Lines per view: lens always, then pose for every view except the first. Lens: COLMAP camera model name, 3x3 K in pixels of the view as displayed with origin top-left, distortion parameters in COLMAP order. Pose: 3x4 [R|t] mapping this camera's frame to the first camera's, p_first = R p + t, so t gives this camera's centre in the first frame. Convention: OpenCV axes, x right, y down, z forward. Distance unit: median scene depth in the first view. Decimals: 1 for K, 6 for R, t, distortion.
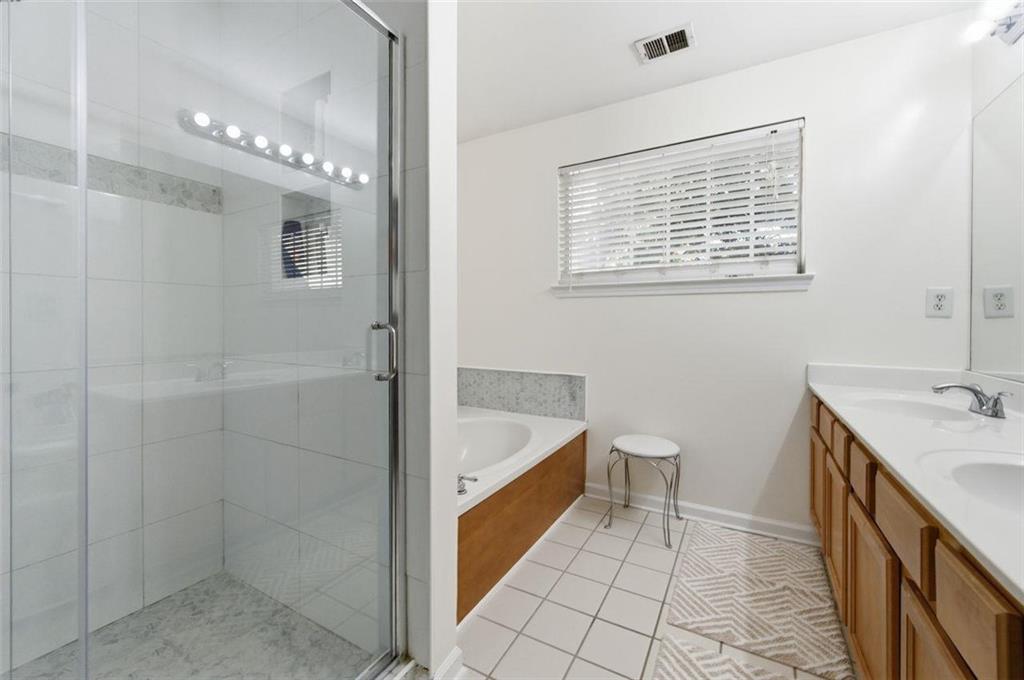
lens RADIAL K [[415.1, 0, 511.5], [0, 415.1, 330.9], [0, 0, 1]] dist [0.002392, -0.000693]
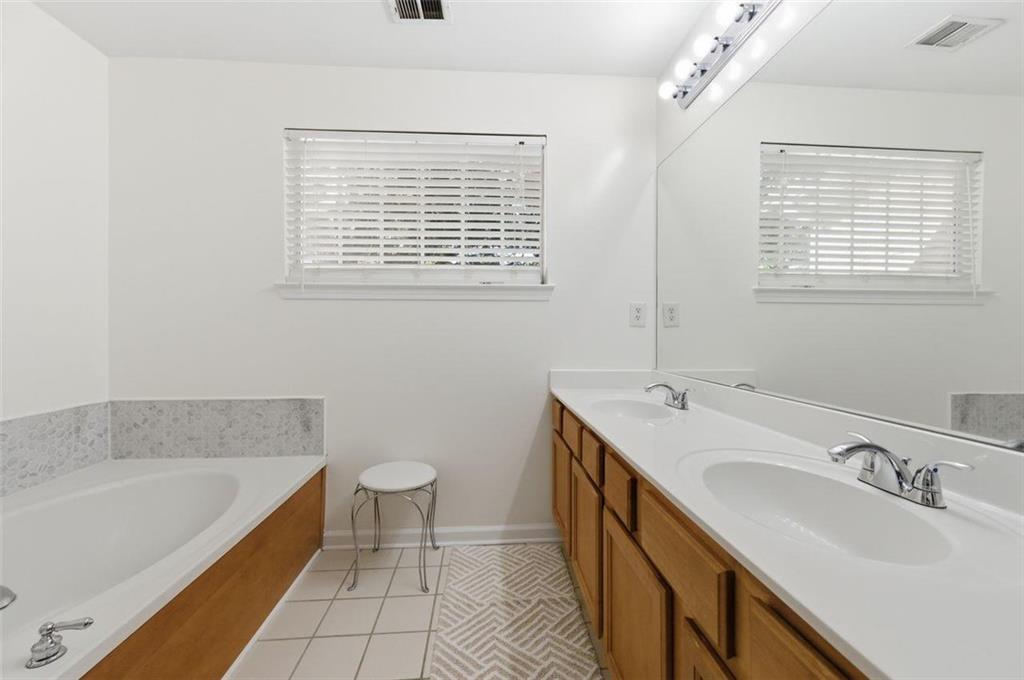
lens RADIAL K [[415.1, 0, 511.5], [0, 415.1, 330.9], [0, 0, 1]] dist [0.002392, -0.000693]
pose [[0.837600, 0.001008, 0.546284, 0.055337], [0.010437, 0.999786, -0.017848, -0.003278], [-0.546185, 0.020651, 0.837410, 0.166458]]
